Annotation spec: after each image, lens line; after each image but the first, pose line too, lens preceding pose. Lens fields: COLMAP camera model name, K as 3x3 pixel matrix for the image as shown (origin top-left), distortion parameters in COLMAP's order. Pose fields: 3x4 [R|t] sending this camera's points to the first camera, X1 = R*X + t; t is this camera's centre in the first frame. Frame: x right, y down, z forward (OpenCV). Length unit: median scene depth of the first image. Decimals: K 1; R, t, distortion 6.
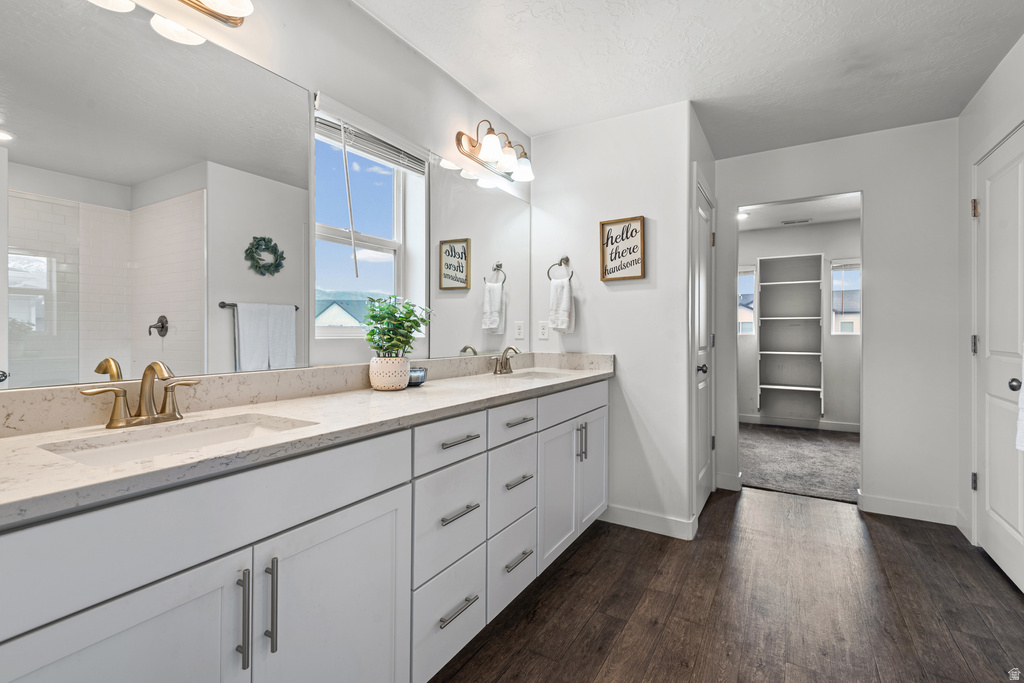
lens RADIAL K [[460.3, 0, 512.4], [0, 460.3, 336.6], [0, 0, 1]] dist [0.018104, -0.007254]
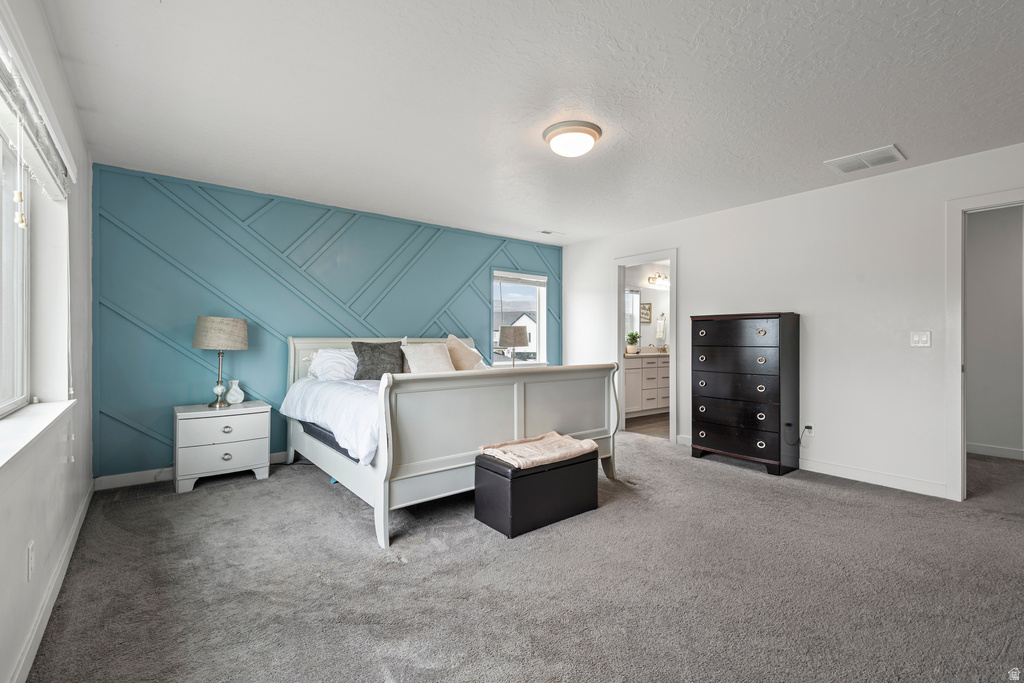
lens RADIAL K [[460.3, 0, 514.0], [0, 460.3, 340.3], [0, 0, 1]] dist [0.018104, -0.007254]
pose [[0.934151, 0.008021, -0.356787, 0.118348], [-0.009440, 0.999953, -0.002237, 0.010349], [0.356753, 0.005458, 0.934183, -1.791296]]
